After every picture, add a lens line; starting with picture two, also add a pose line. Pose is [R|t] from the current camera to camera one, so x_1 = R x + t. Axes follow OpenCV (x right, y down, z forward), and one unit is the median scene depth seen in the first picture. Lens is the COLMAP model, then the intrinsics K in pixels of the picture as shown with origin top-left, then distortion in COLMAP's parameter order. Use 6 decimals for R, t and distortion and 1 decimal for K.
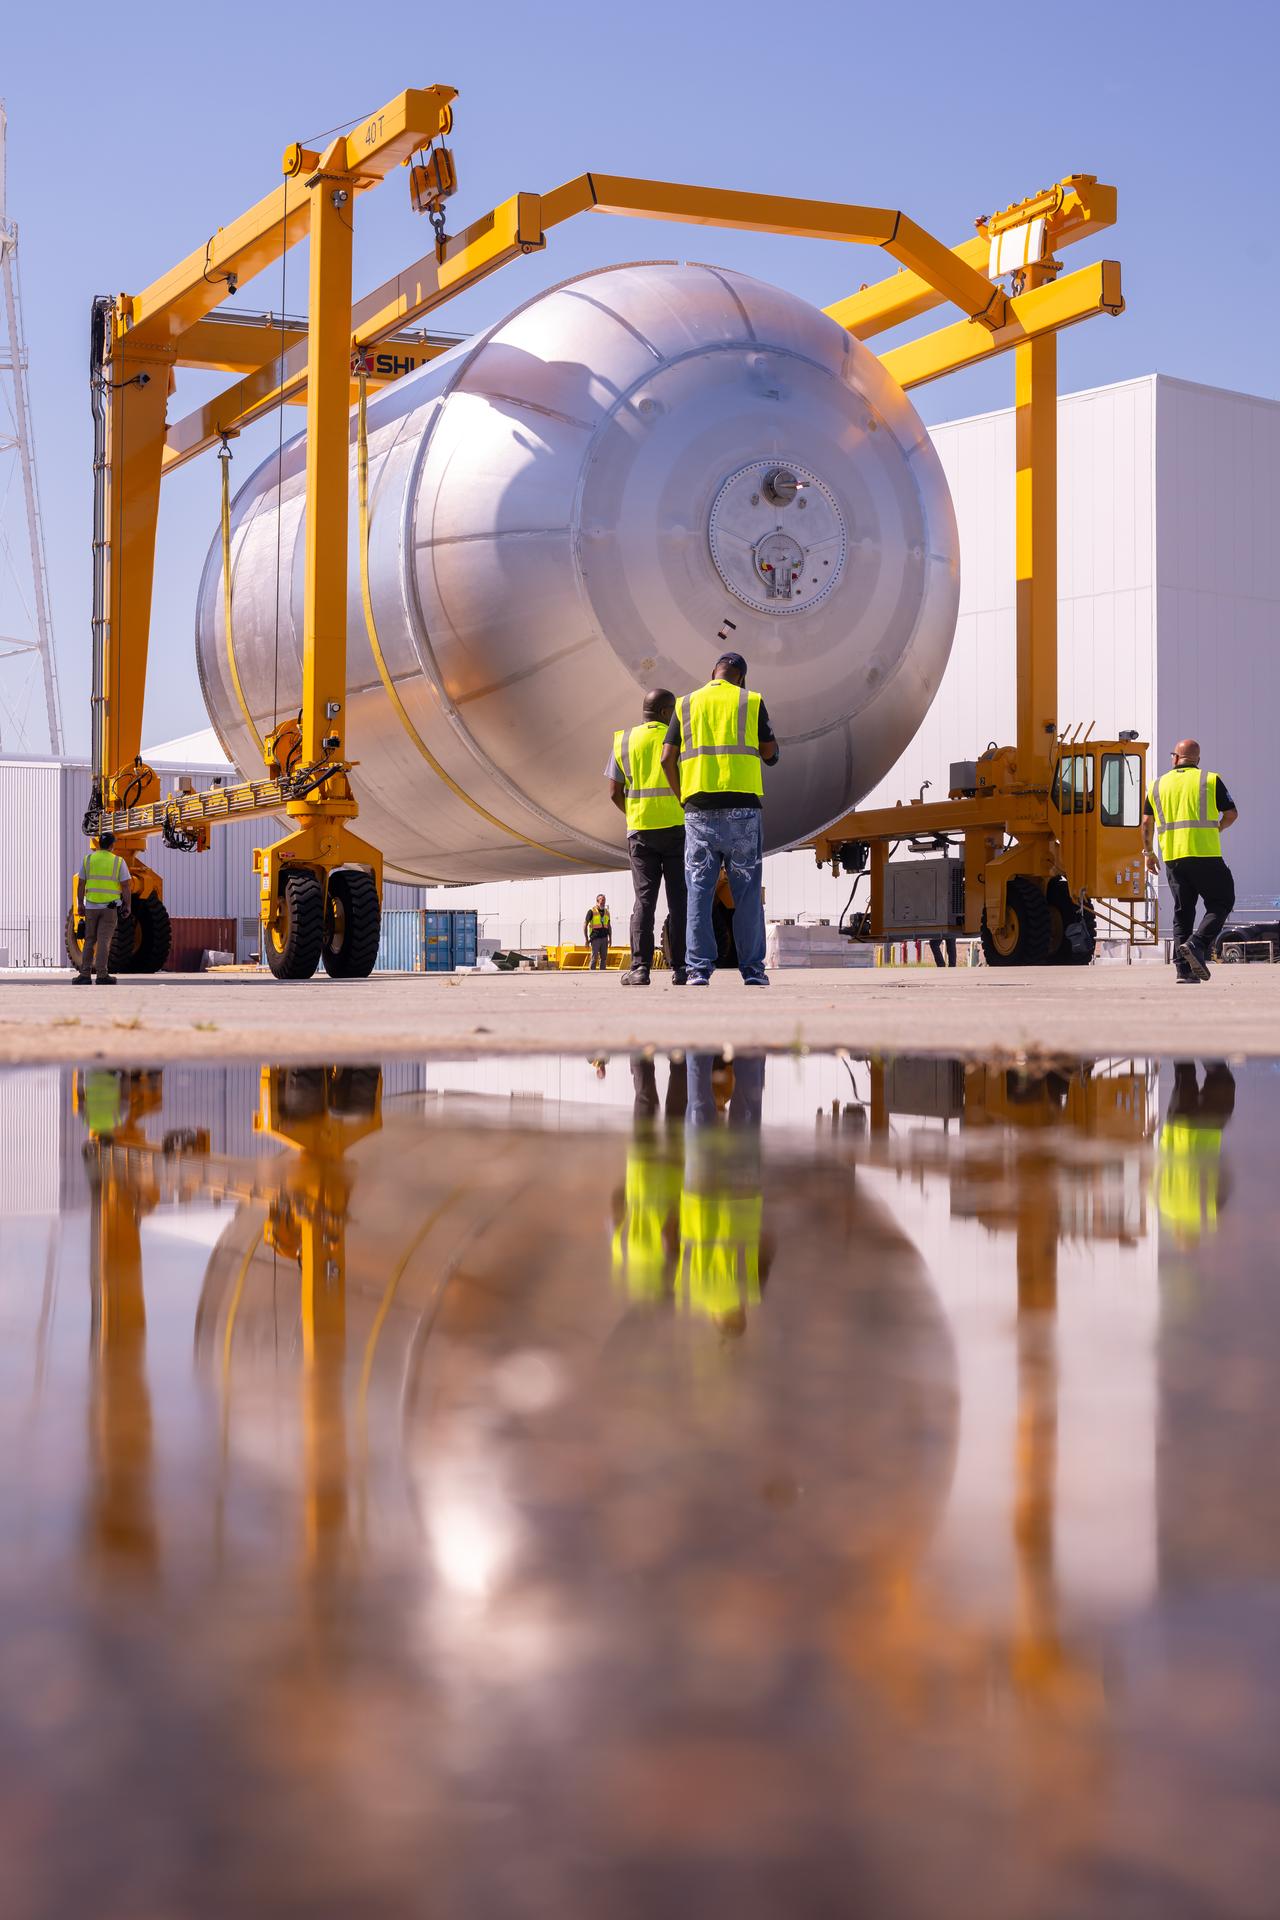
lens RADIAL K [[2694.6, 0, 640.0], [0, 2694.6, 960.0], [0, 0, 1]] dist [0.018131, 0.028504]
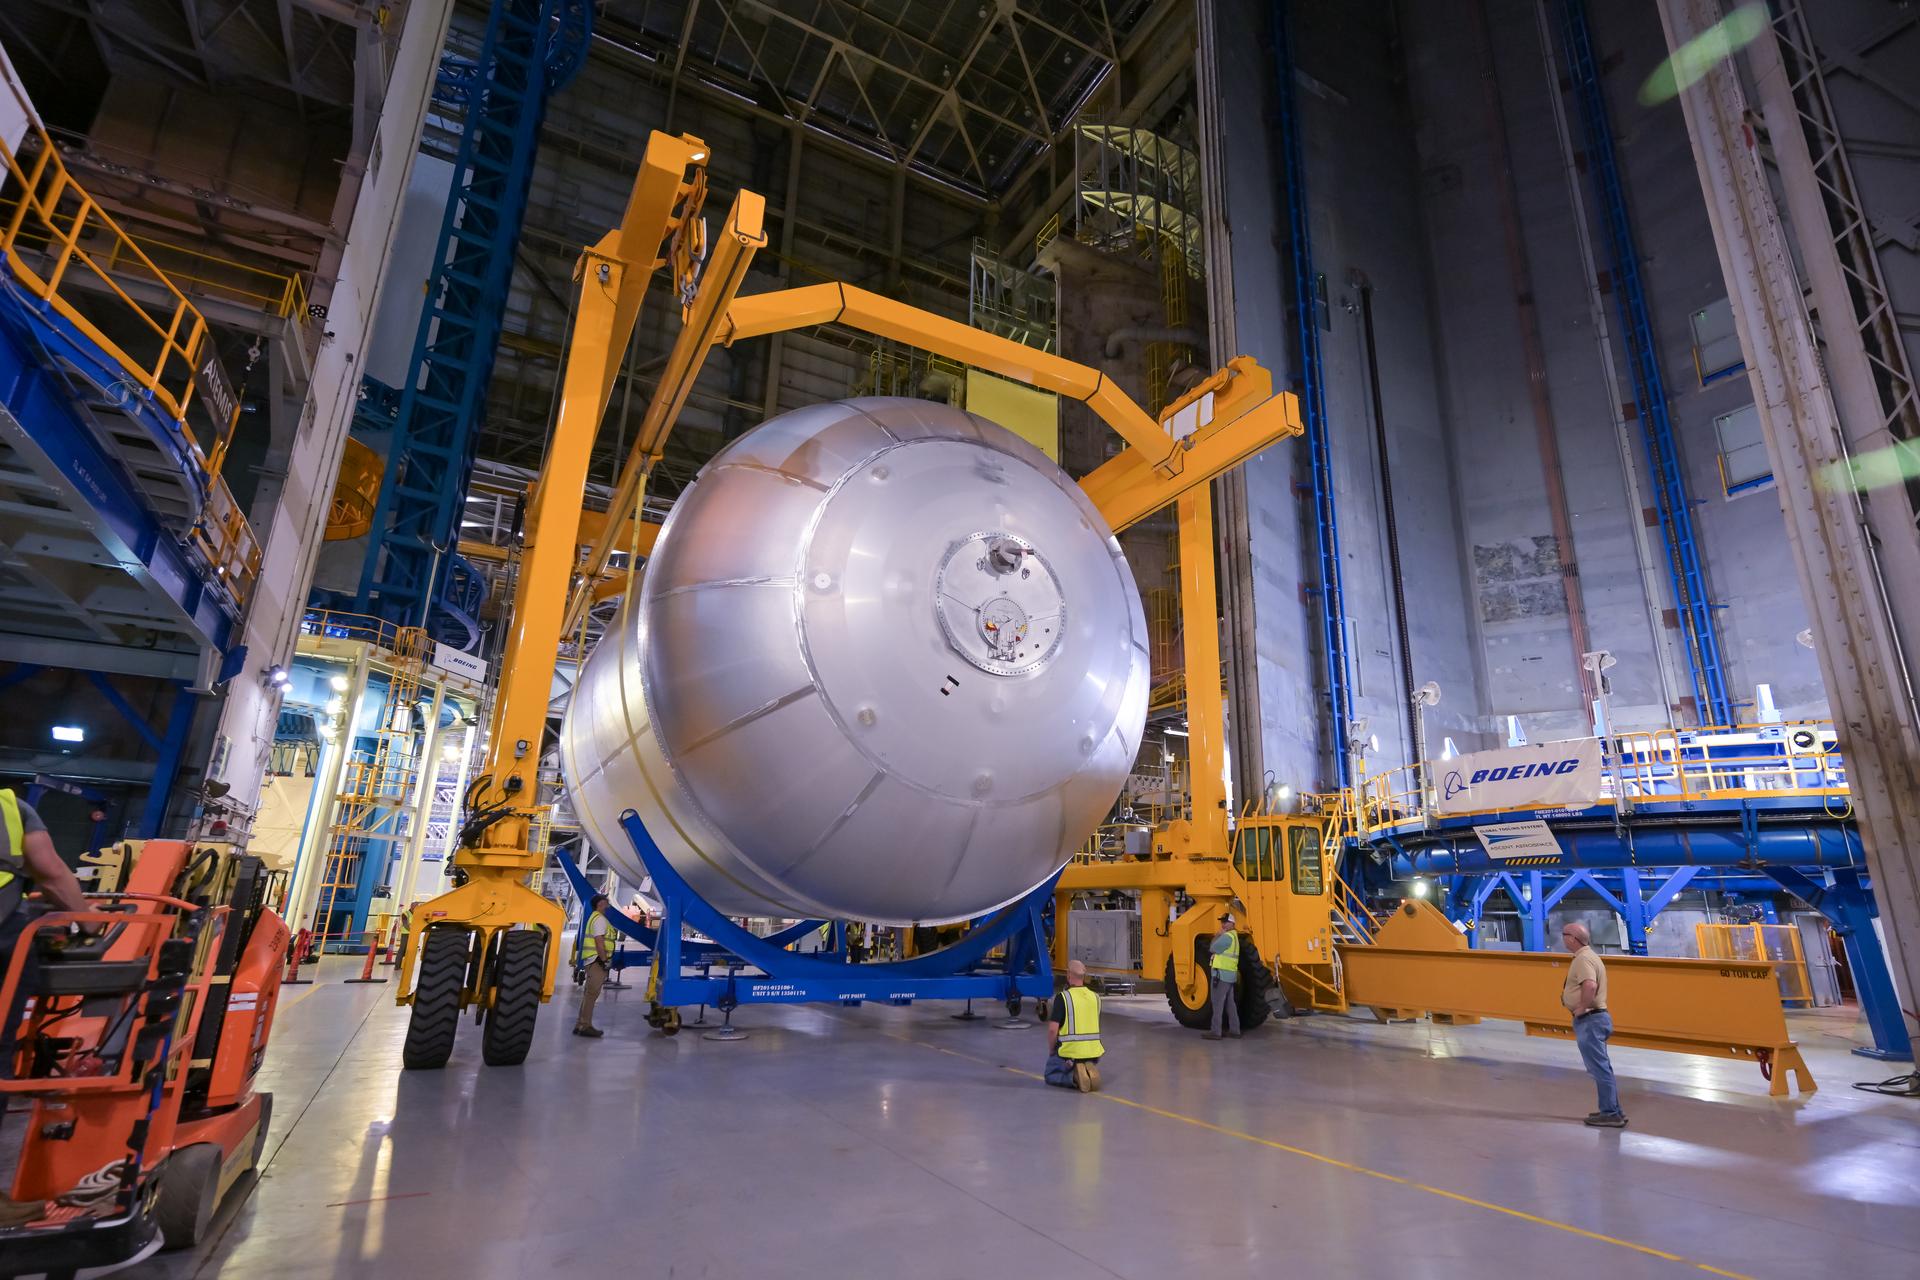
lens RADIAL K [[954.1, 0, 991.7], [0, 954.1, 643.1], [0, 0, 1]] dist [-0.009508, 0.000401]
pose [[0.996990, 0.039583, 0.066667, 0.022083], [-0.019994, 0.962035, -0.272192, -0.040108], [-0.074911, 0.270040, 0.959931, 0.616691]]
